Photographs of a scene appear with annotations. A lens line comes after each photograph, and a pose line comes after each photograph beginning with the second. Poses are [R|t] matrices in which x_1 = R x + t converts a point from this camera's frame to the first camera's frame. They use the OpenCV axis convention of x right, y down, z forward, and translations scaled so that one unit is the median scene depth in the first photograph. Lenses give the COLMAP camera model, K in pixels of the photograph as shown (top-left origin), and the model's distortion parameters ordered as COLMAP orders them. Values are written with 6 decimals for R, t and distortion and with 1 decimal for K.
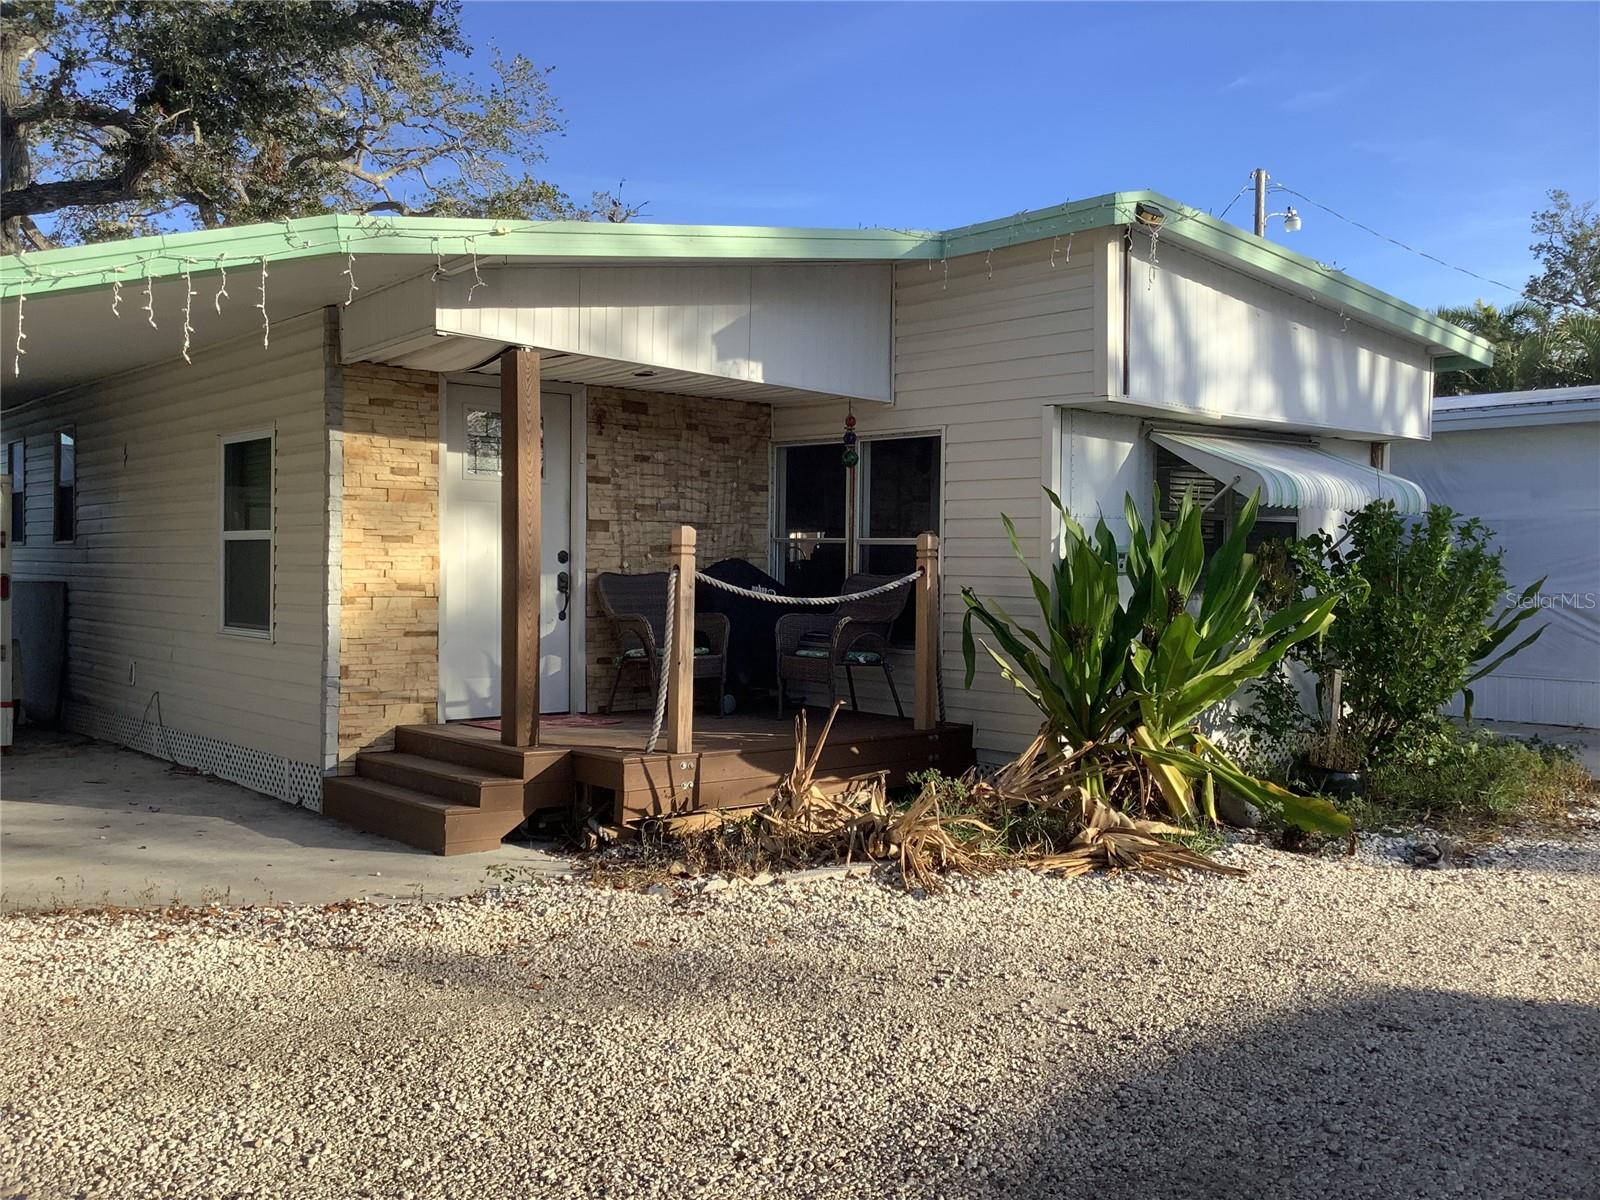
lens RADIAL K [[1434.3, 0, 800.0], [0, 1434.3, 600.0], [0, 0, 1]] dist [0.100417, -0.225761]
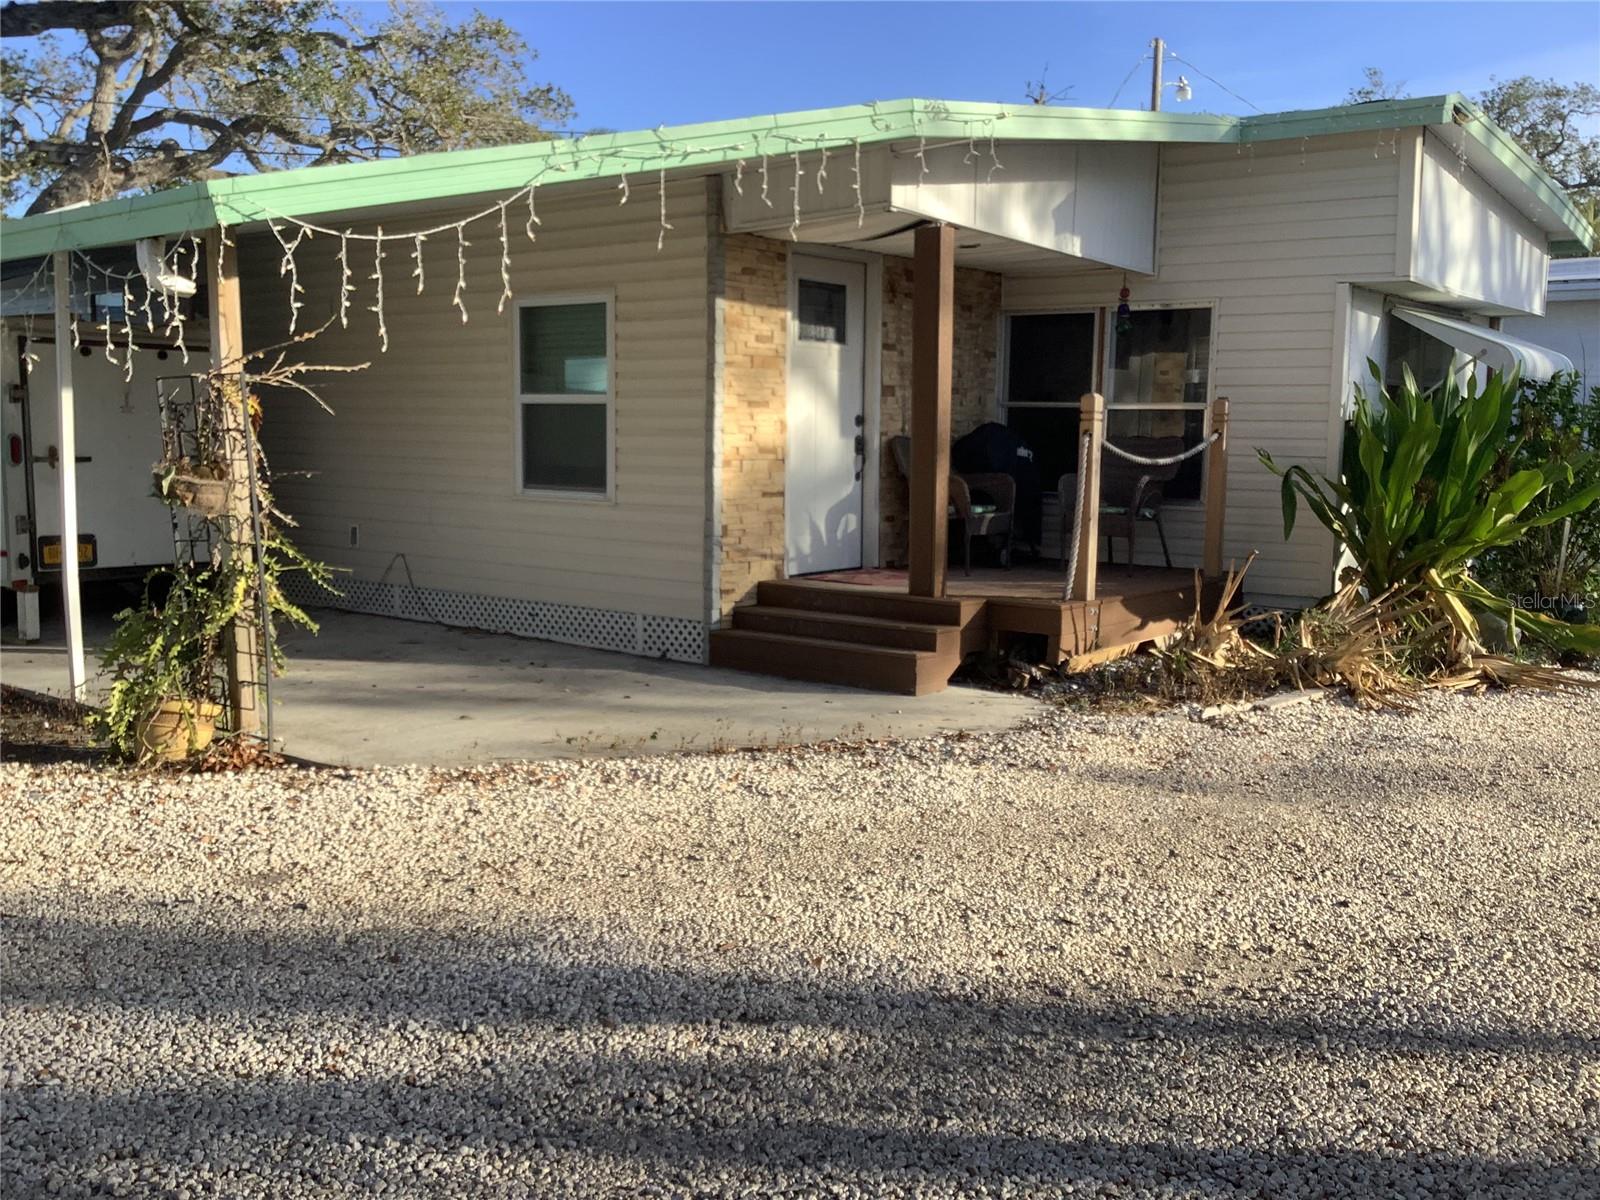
lens RADIAL K [[1434.3, 0, 800.0], [0, 1434.3, 600.0], [0, 0, 1]] dist [0.100417, -0.225761]
pose [[0.984368, -0.020737, 0.174901, -0.445885], [0.003171, 0.994970, 0.100121, -0.005152], [-0.176097, -0.098001, 0.979482, -0.045237]]
